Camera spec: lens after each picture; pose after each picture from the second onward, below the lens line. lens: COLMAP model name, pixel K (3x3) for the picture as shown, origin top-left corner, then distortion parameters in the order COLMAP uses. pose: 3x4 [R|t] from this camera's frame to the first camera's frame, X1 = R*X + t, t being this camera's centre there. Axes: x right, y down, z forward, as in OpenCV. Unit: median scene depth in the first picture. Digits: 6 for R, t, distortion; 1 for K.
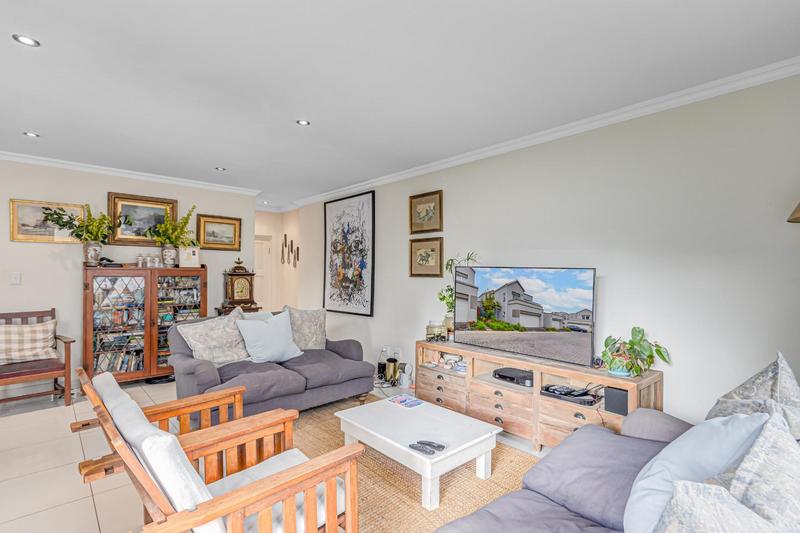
lens RADIAL K [[388.9, 0, 398.6], [0, 388.9, 274.2], [0, 0, 1]] dist [-0.000354, -0.002402]
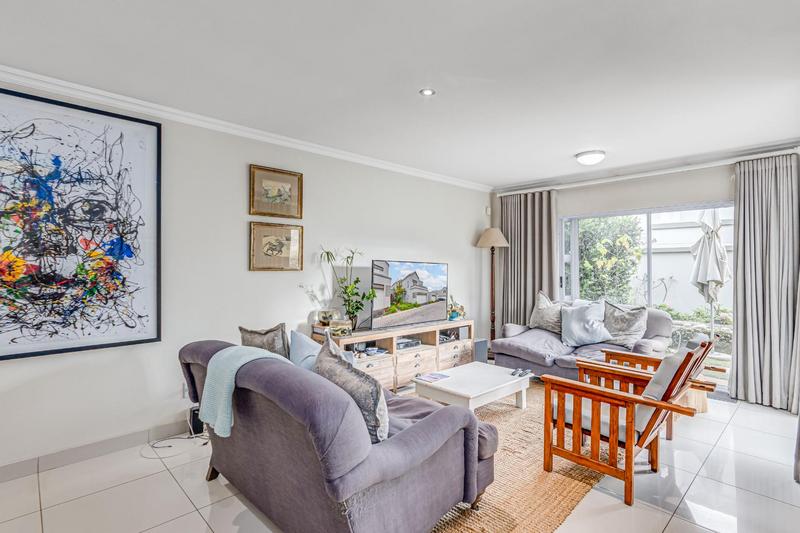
lens RADIAL K [[388.9, 0, 396.8], [0, 388.9, 261.3], [0, 0, 1]] dist [-0.000354, -0.002402]
pose [[-0.024047, 0.007846, 0.999680, -0.954777], [-0.002315, 0.999966, -0.007904, -0.008123], [-0.999708, -0.002504, -0.024028, 0.961695]]
